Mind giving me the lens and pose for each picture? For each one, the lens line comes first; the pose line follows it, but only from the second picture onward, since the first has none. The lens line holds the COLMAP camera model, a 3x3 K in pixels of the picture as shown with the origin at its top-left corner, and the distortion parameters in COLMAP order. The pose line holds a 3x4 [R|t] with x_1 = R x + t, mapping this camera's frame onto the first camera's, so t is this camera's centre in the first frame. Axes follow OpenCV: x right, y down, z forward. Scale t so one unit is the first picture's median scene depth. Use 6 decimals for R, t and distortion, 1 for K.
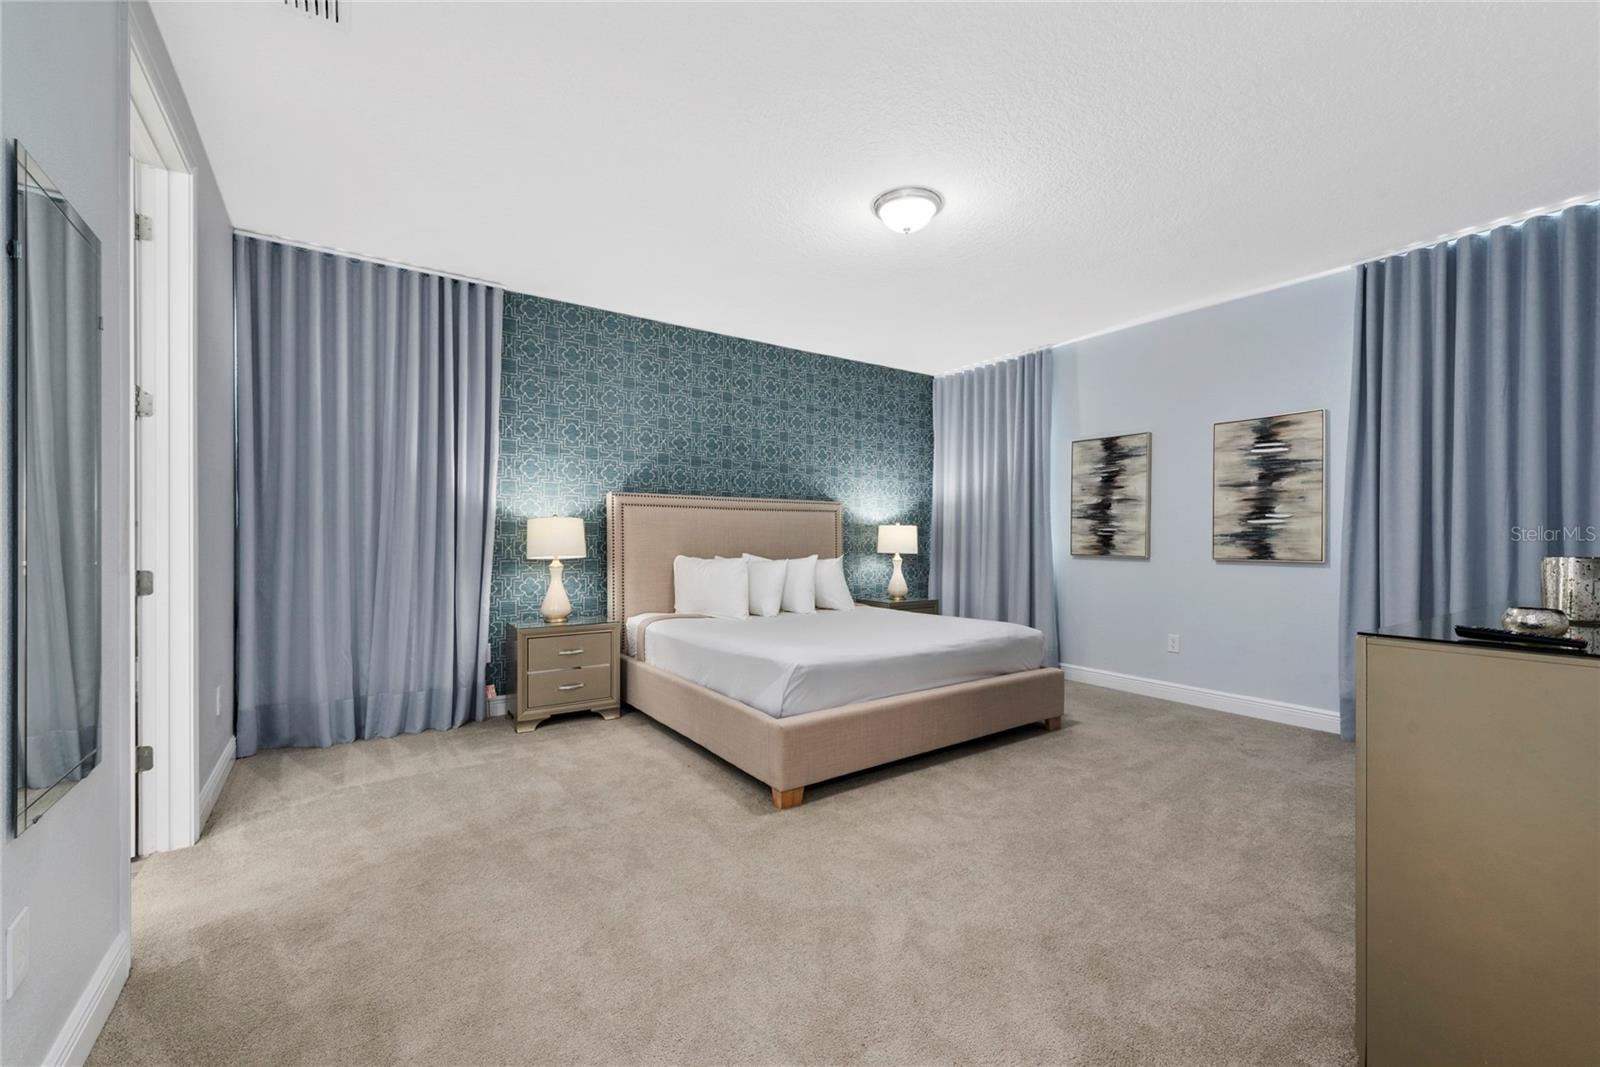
lens RADIAL K [[615.8, 0, 799.2], [0, 615.8, 542.9], [0, 0, 1]] dist [-0.012276, -0.000075]
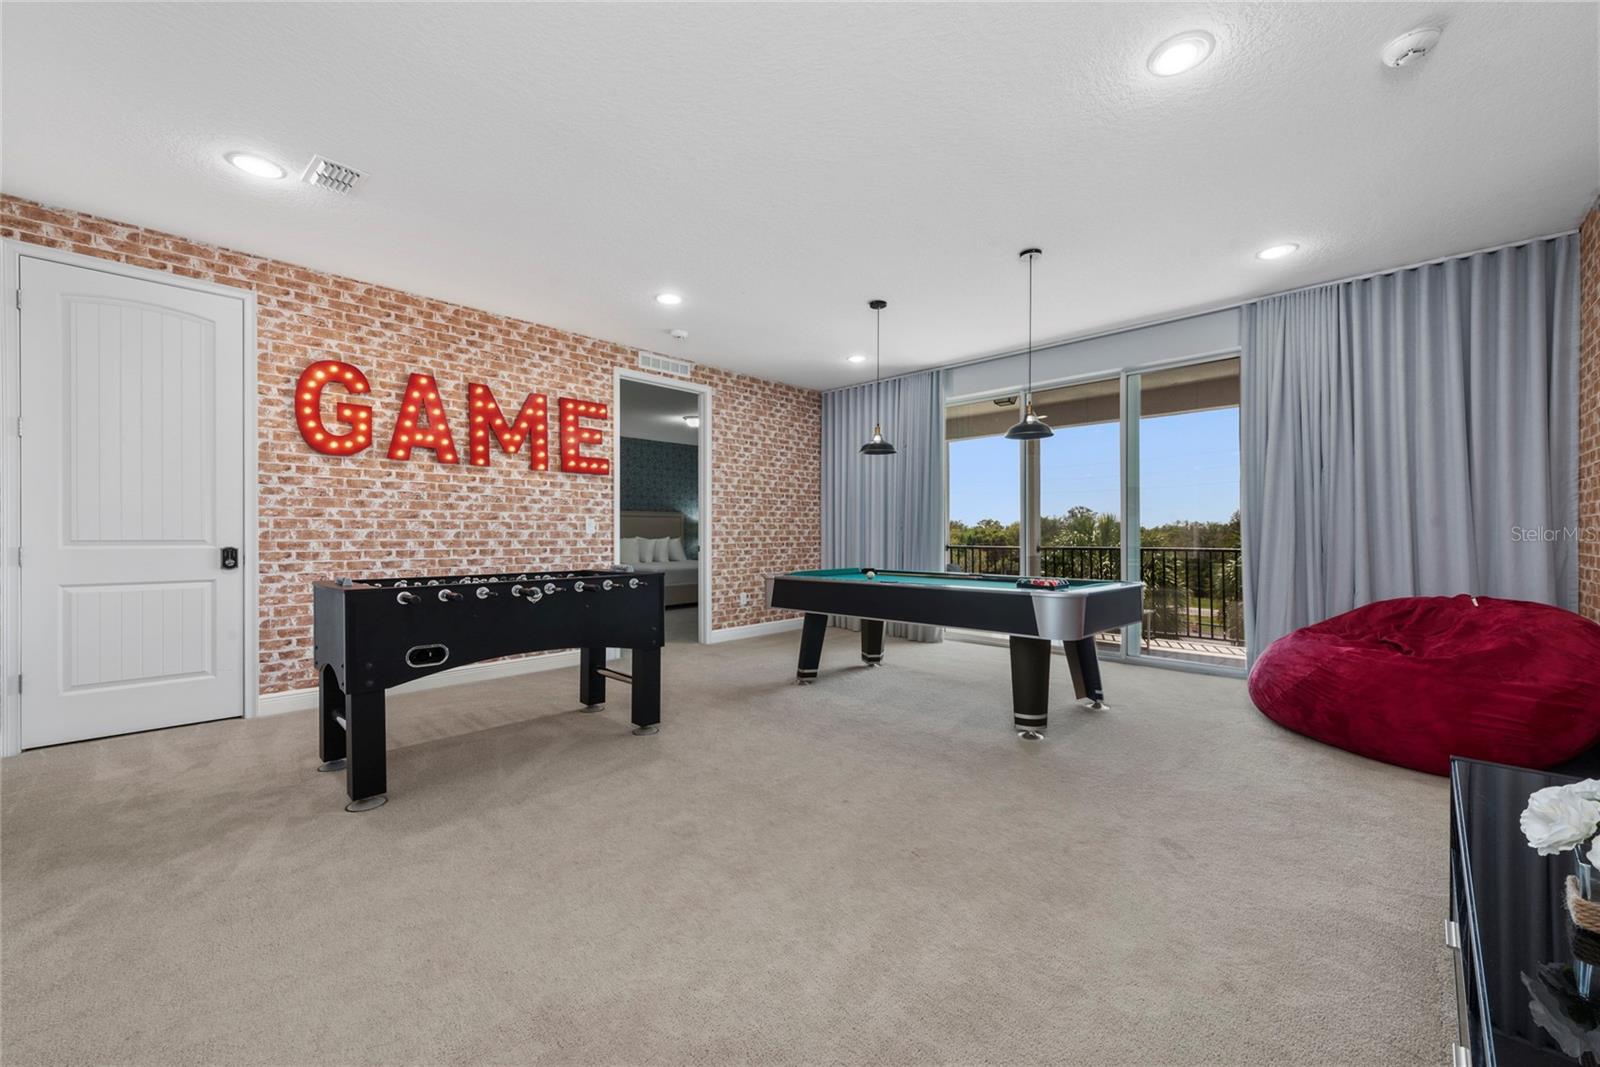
lens RADIAL K [[623.9, 0, 798.2], [0, 623.9, 532.6], [0, 0, 1]] dist [-0.010577, -0.000366]
pose [[0.982150, -0.010315, 0.187814, 0.058243], [0.011629, 0.999915, -0.005893, 0.020914], [-0.187737, 0.007972, 0.982187, -1.279096]]
